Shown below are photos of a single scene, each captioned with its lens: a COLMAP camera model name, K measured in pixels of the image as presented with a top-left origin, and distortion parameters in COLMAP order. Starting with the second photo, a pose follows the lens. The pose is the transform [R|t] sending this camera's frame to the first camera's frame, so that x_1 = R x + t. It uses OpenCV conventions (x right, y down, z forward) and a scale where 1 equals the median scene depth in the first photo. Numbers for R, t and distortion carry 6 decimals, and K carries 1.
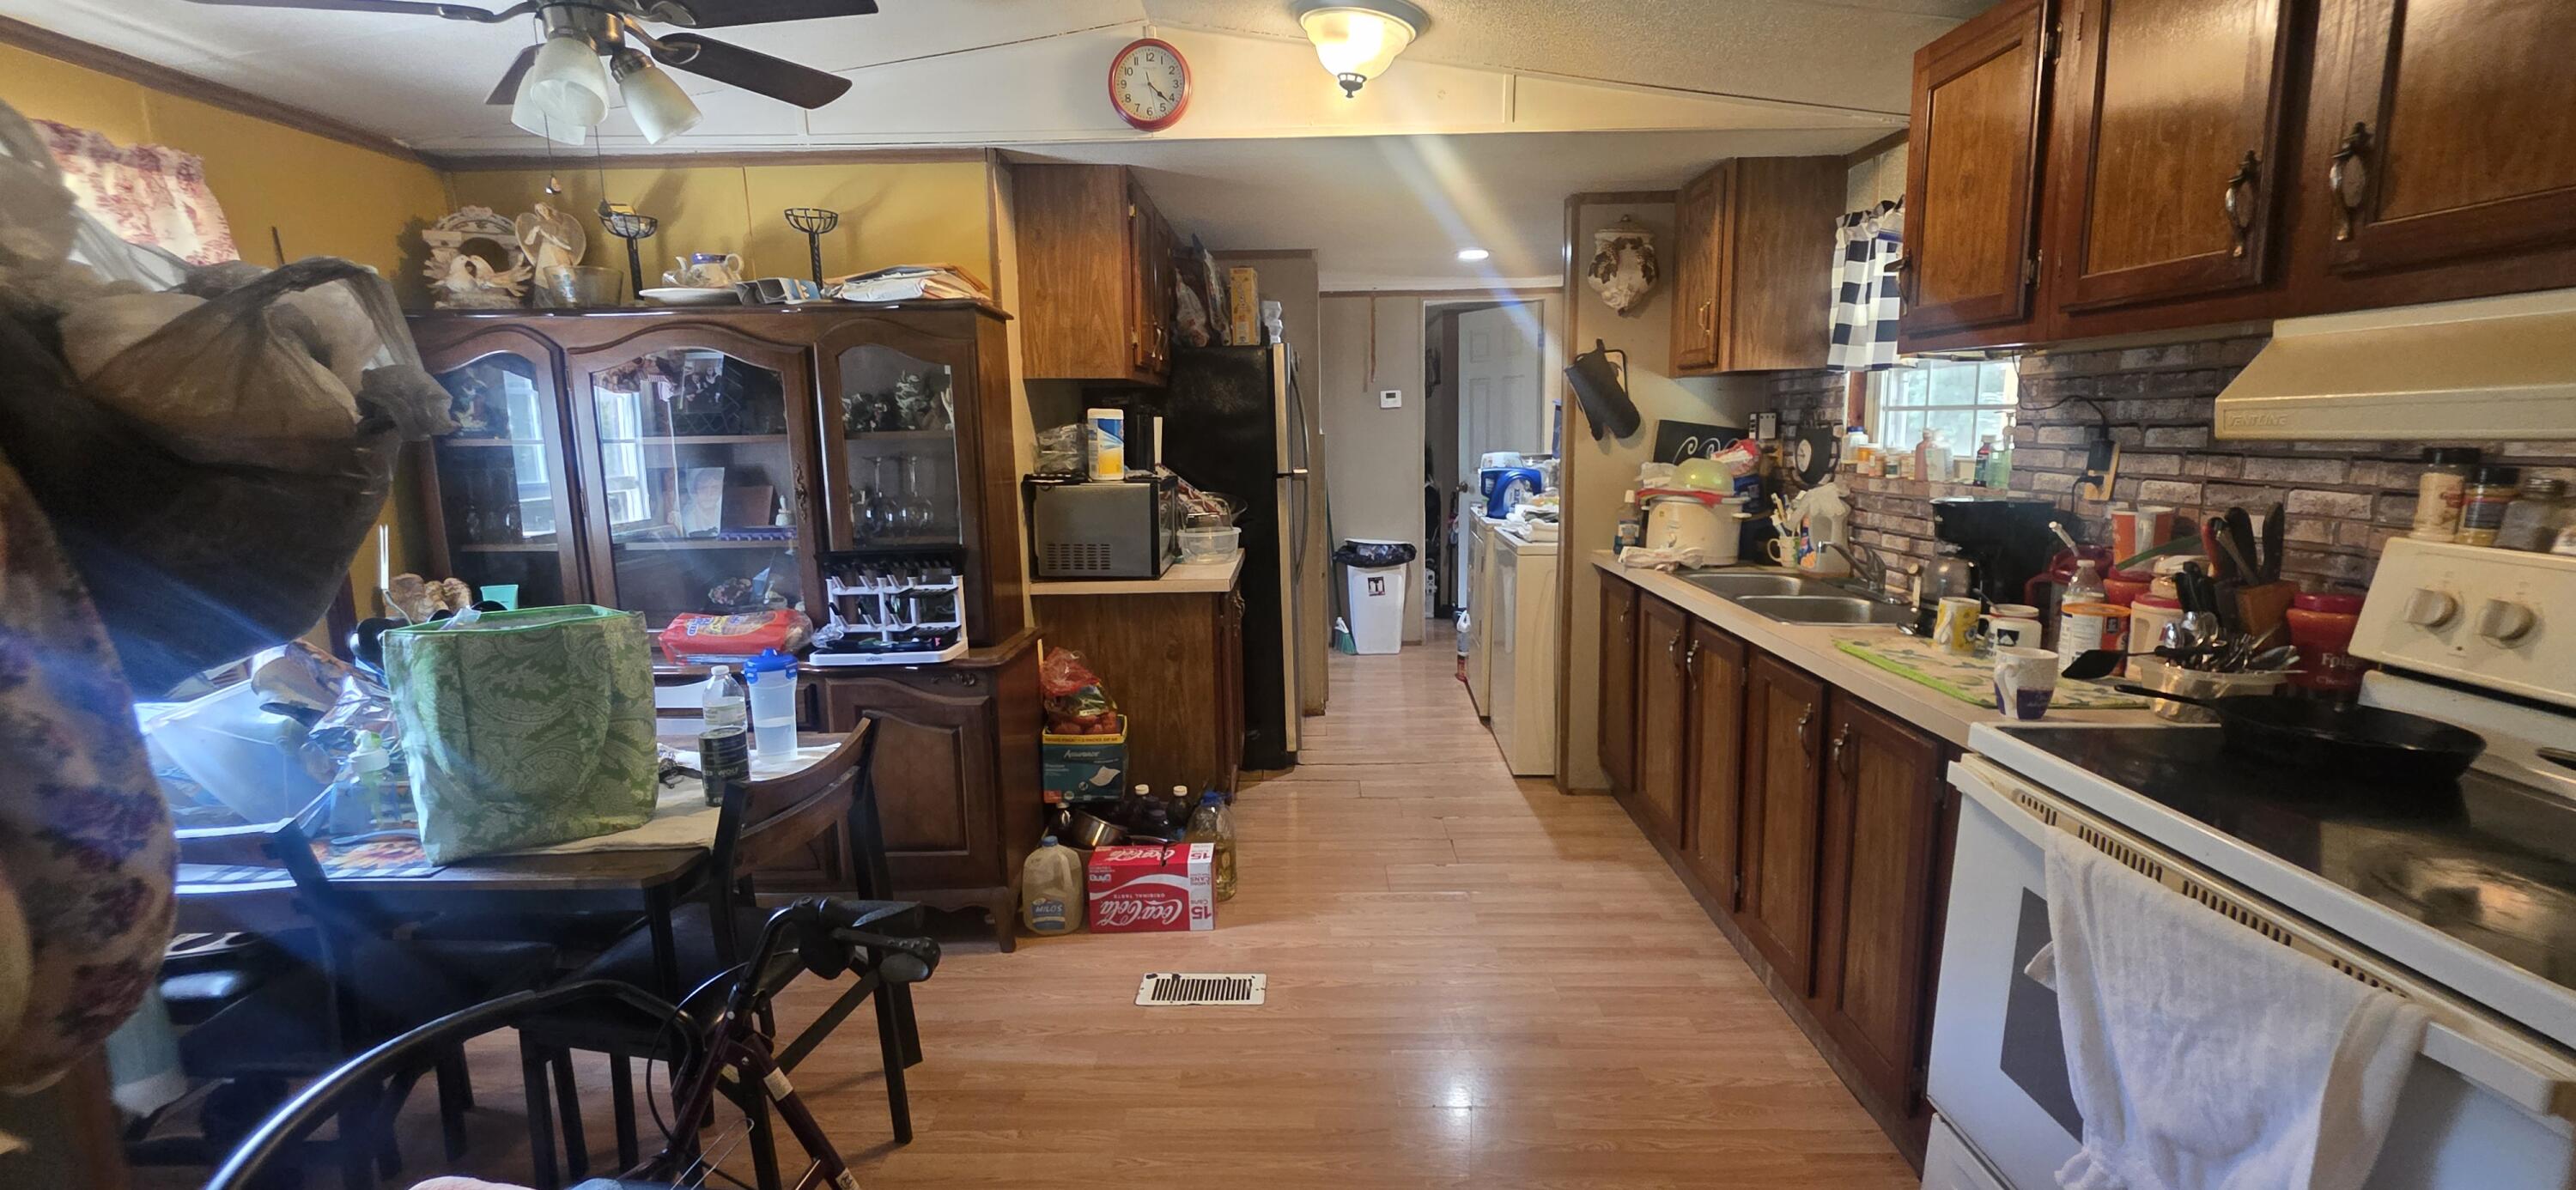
lens RADIAL K [[1058.9, 0, 1288.0], [0, 1058.9, 595.0], [0, 0, 1]] dist [0.000395, -0.000943]
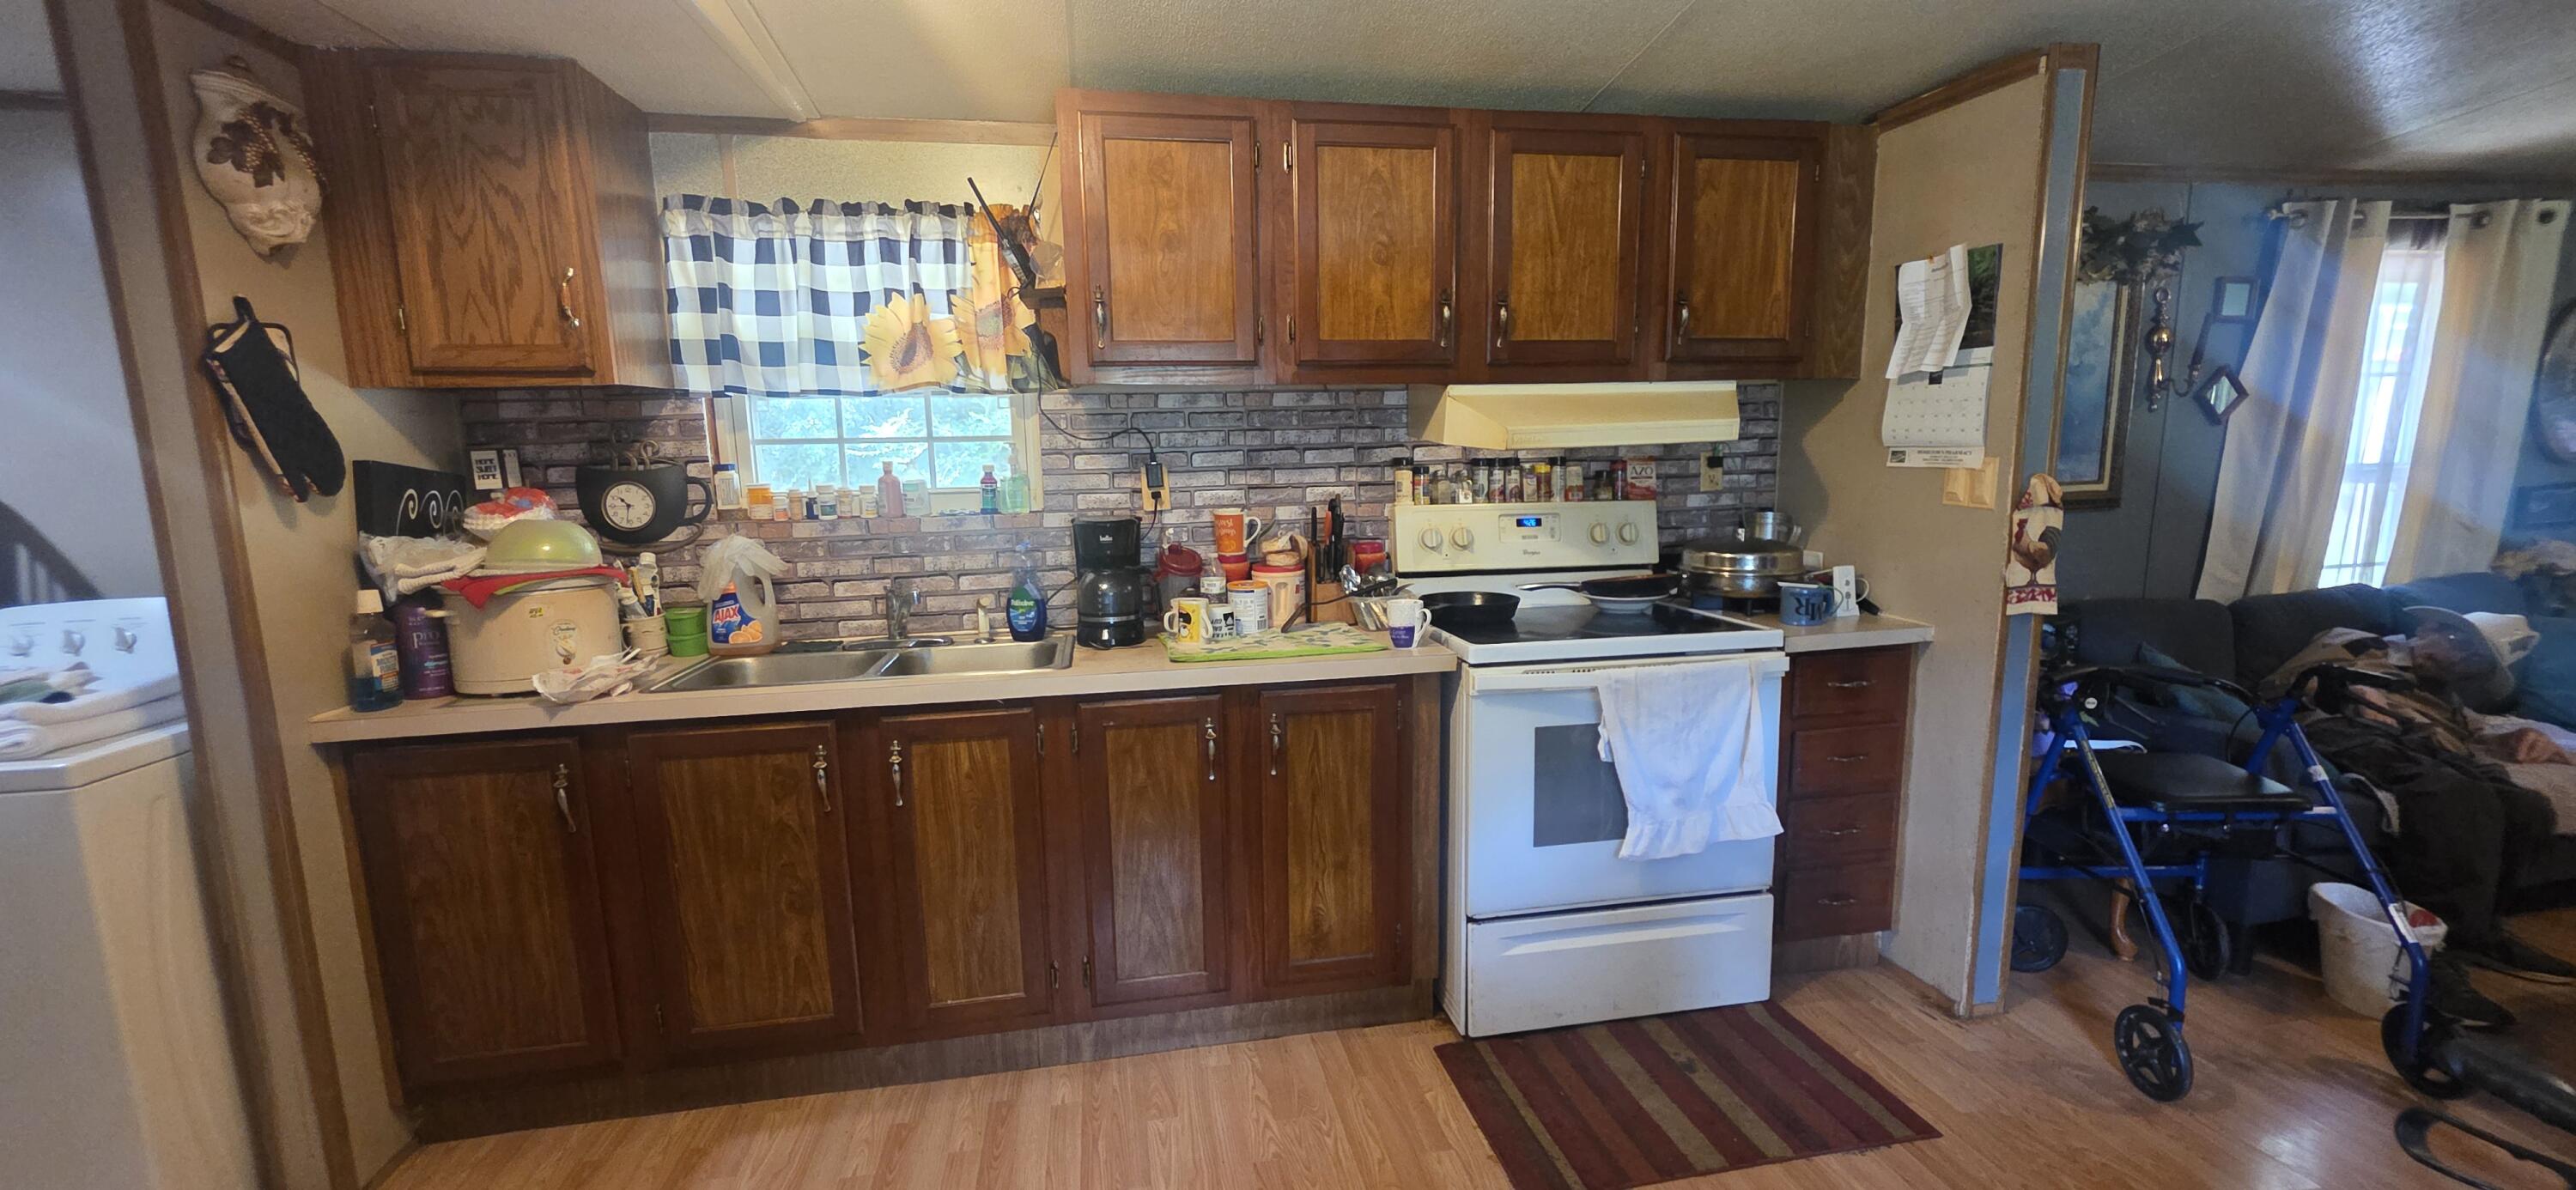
lens RADIAL K [[1058.9, 0, 1288.0], [0, 1058.9, 595.0], [0, 0, 1]] dist [0.000395, -0.000943]
pose [[-0.221950, -0.125871, 0.966900, -0.514339], [0.178742, 0.969577, 0.167250, -0.176428], [-0.958535, 0.209947, -0.192699, 1.119856]]
